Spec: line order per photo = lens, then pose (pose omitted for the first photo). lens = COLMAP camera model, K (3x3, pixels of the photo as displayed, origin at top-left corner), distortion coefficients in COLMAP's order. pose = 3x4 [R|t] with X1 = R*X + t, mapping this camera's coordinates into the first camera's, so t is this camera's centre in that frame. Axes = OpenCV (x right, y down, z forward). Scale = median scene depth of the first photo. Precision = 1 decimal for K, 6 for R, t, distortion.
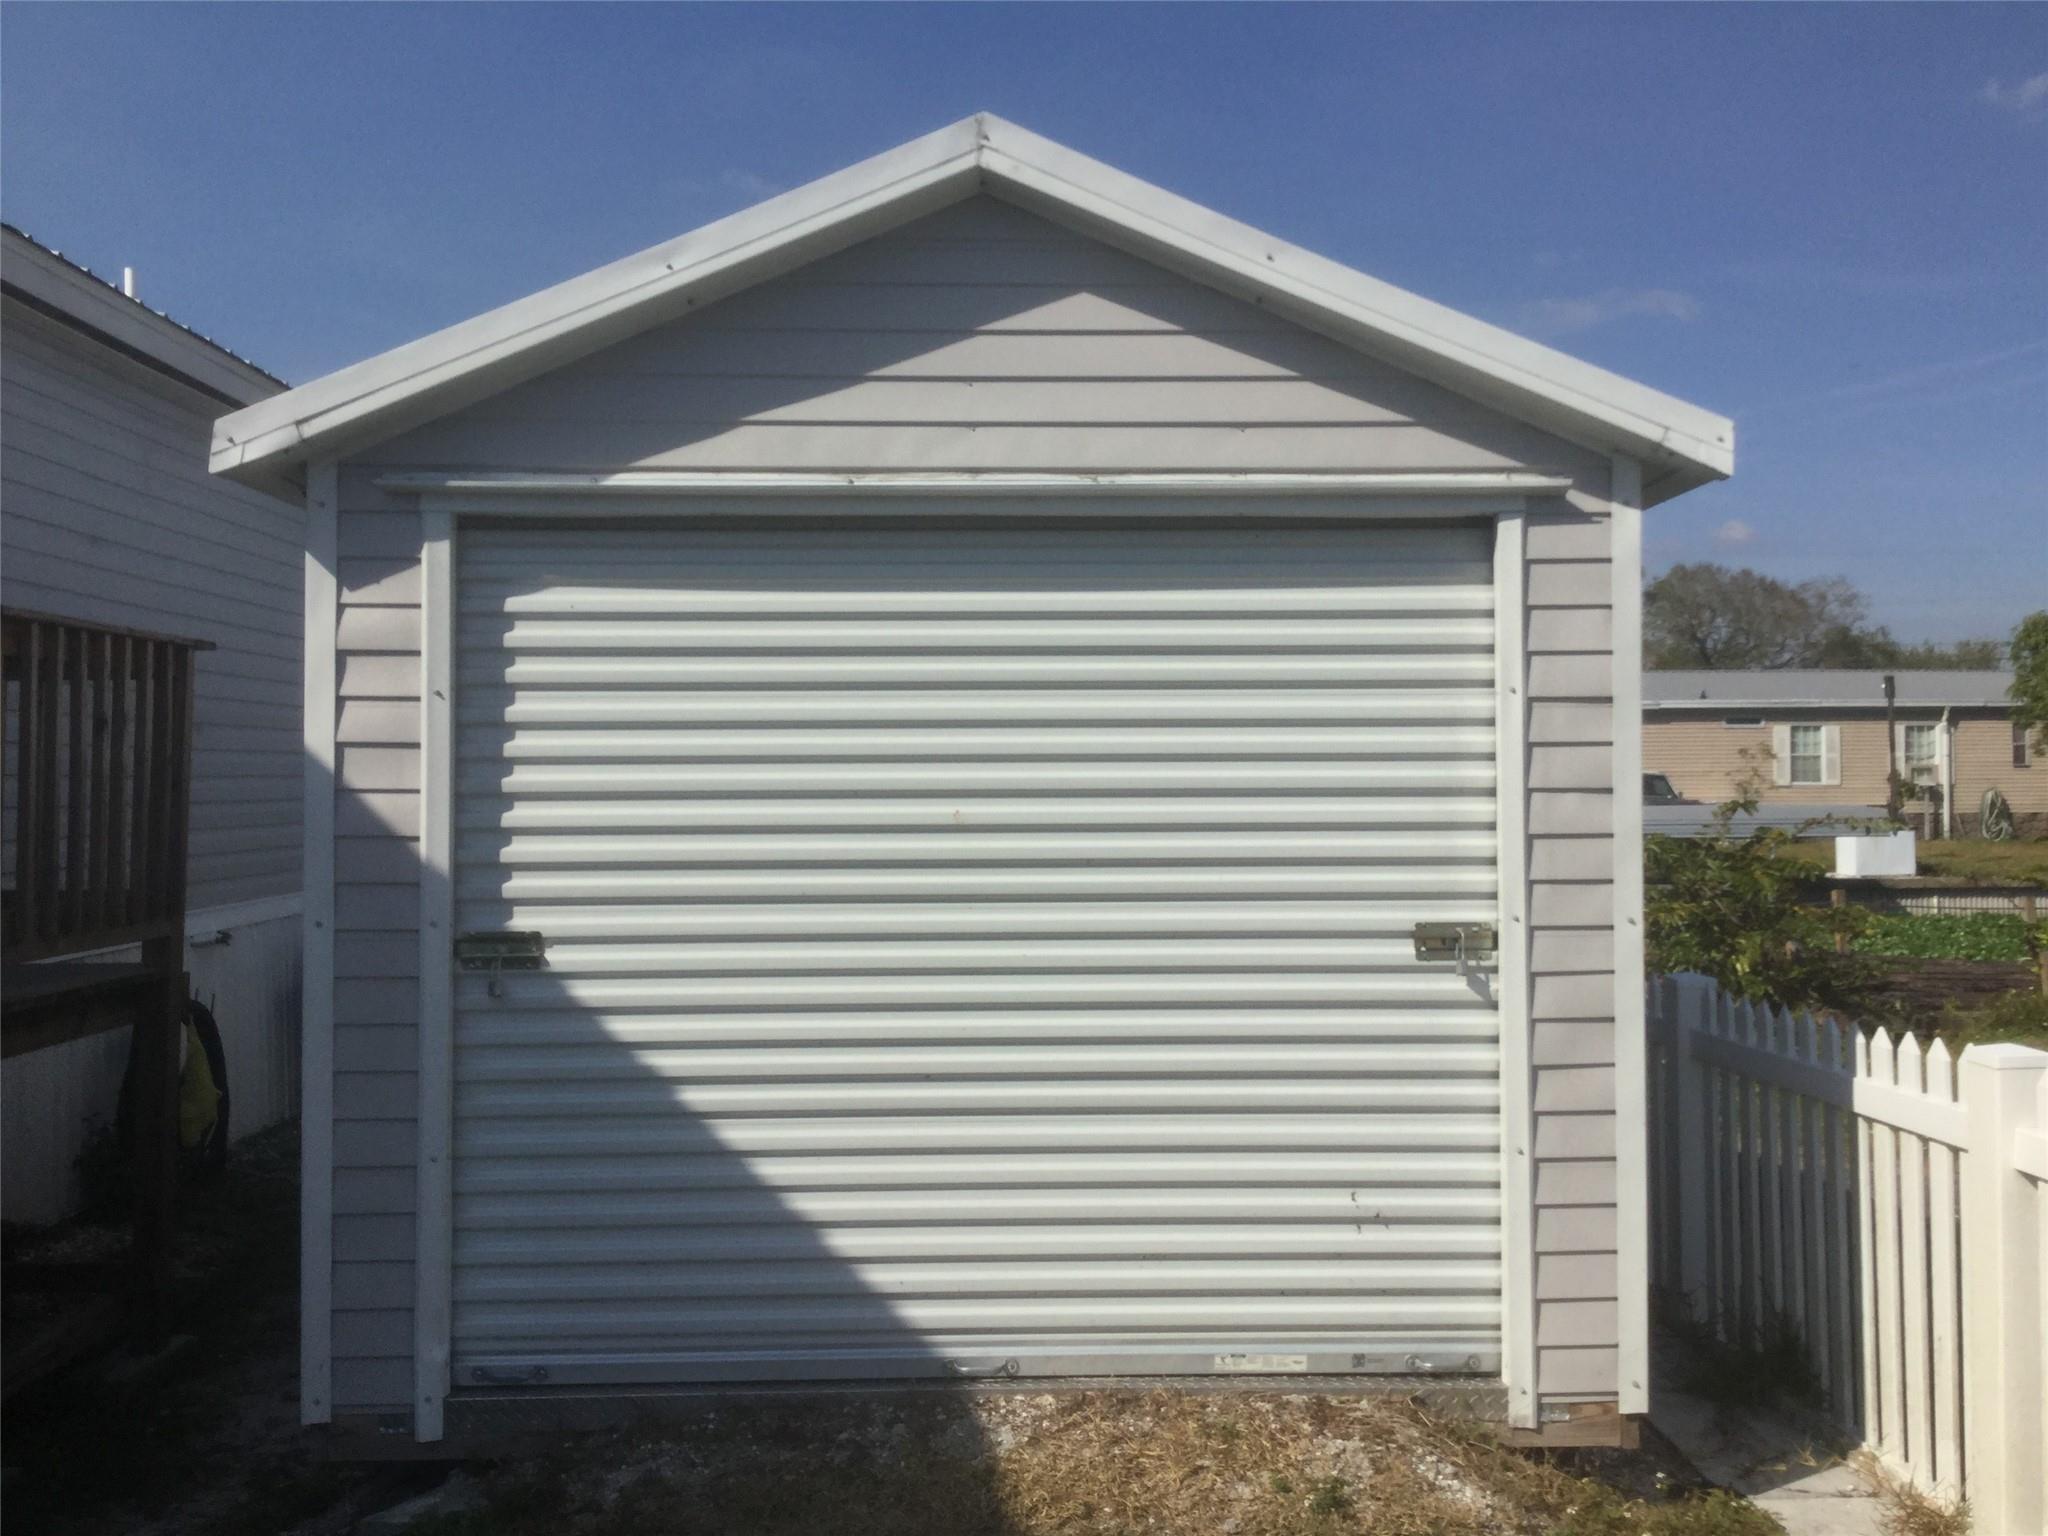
lens RADIAL K [[1878.0, 0, 1024.0], [0, 1878.0, 768.0], [0, 0, 1]] dist [-0.005955, -0.005996]
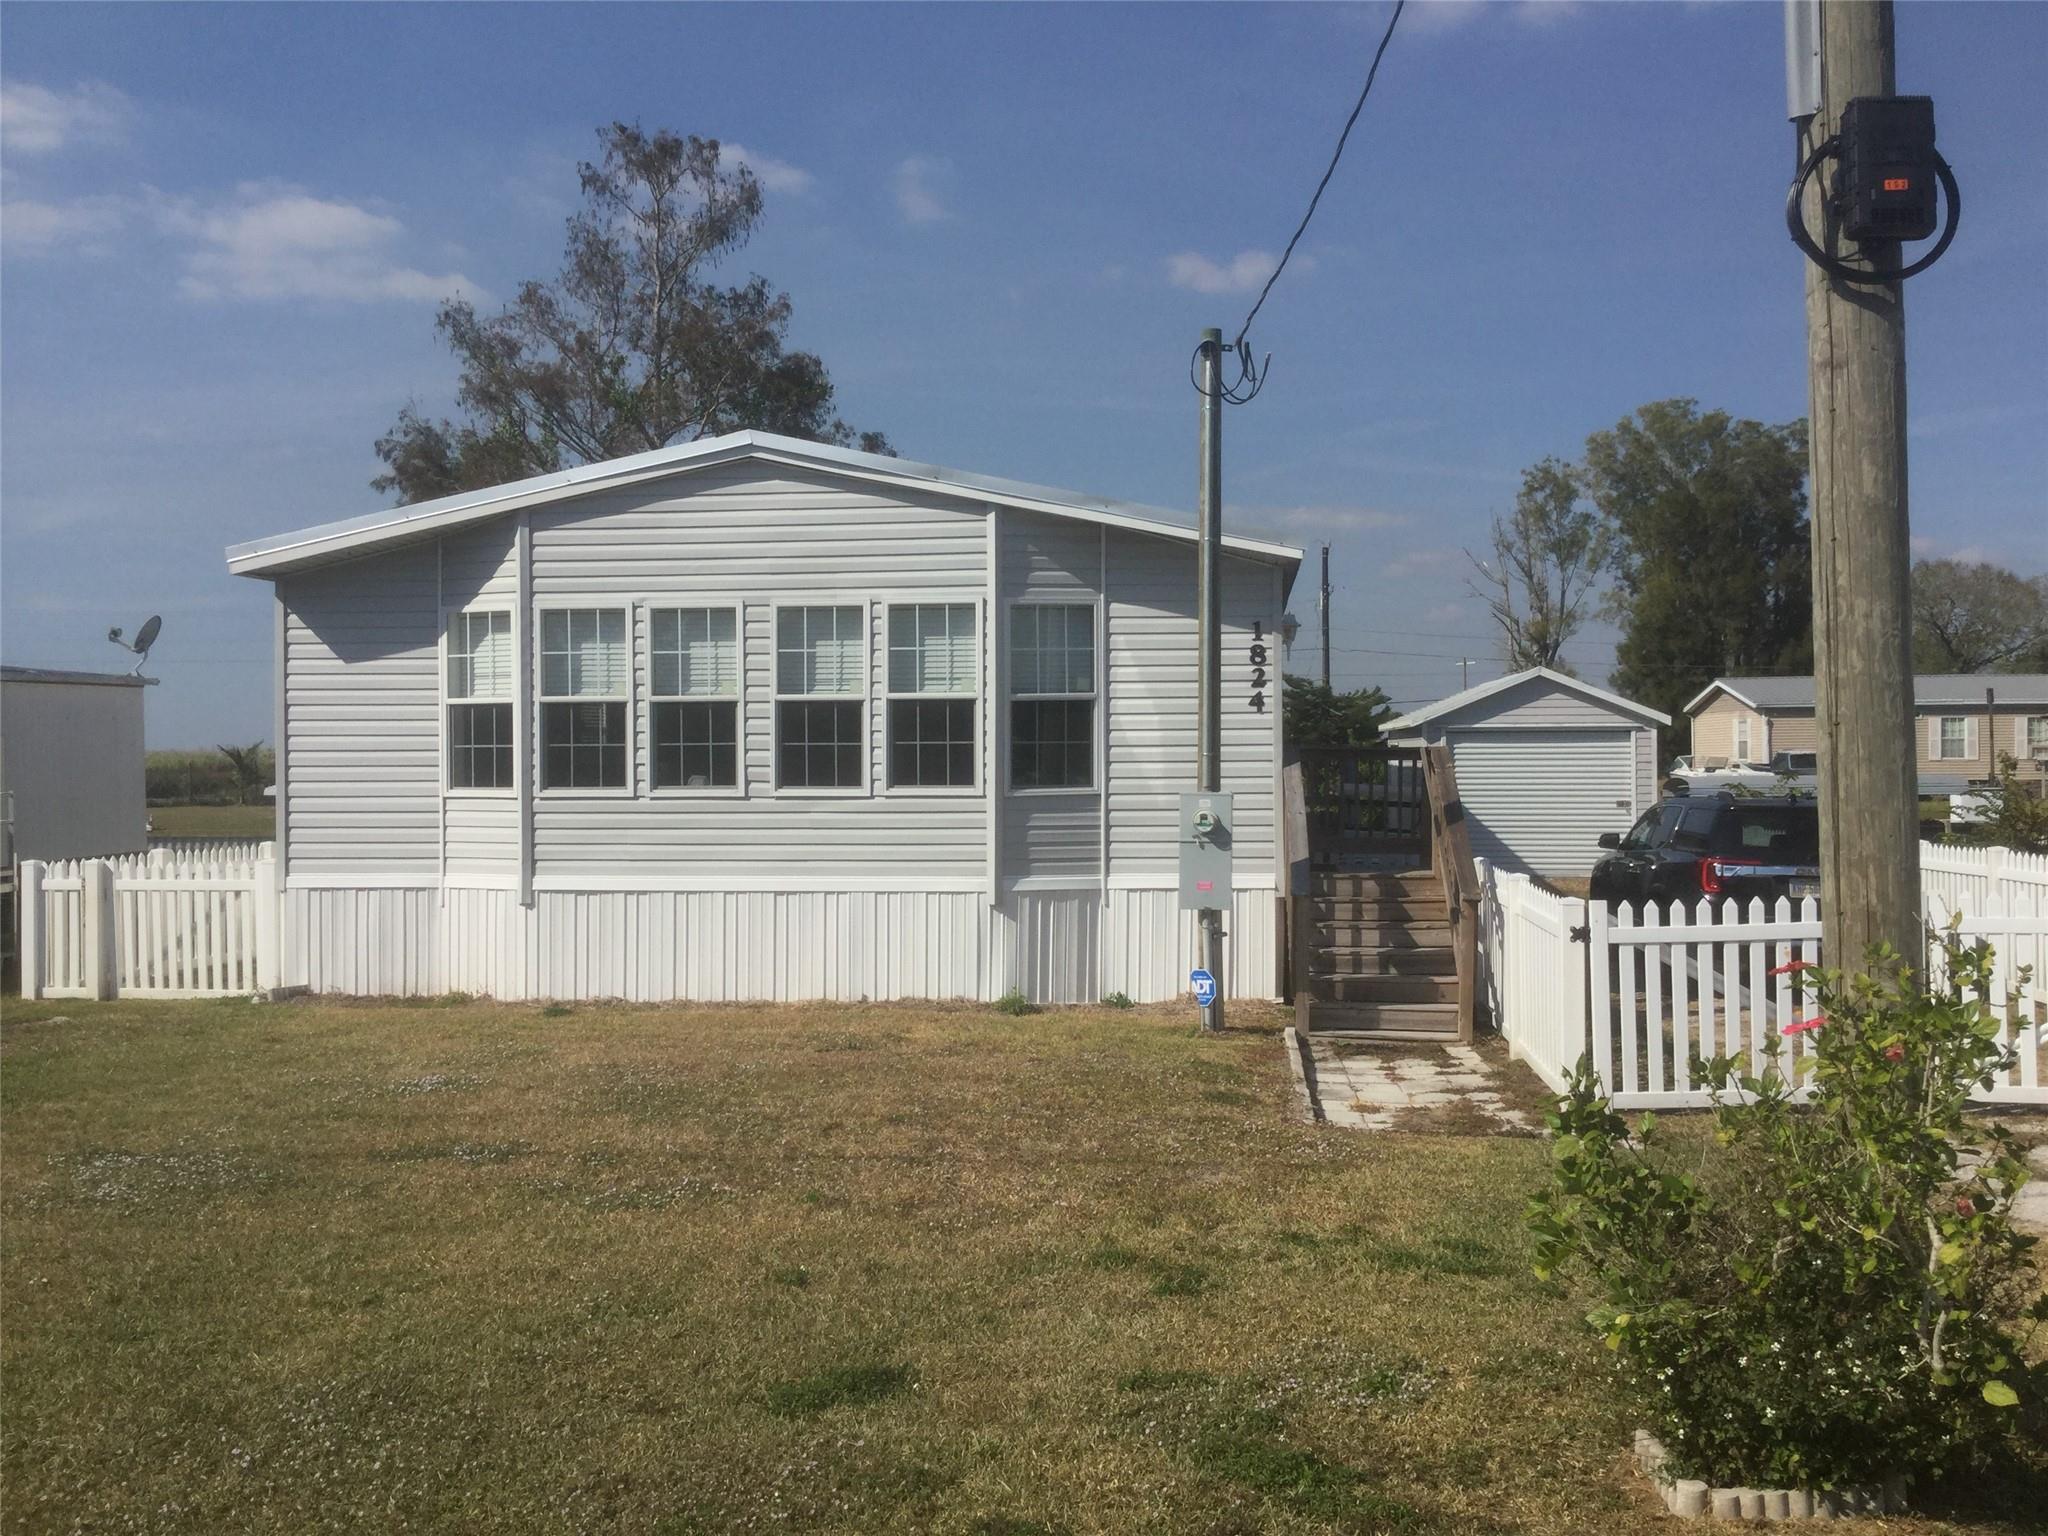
lens RADIAL K [[1810.4, 0, 1024.0], [0, 1810.4, 768.0], [0, 0, 1]] dist [0.011500, 0.008170]
pose [[0.989124, -0.001634, -0.147075, -0.074327], [0.004290, 0.999833, 0.017742, -0.012002], [0.147022, -0.018180, 0.988966, -0.458524]]
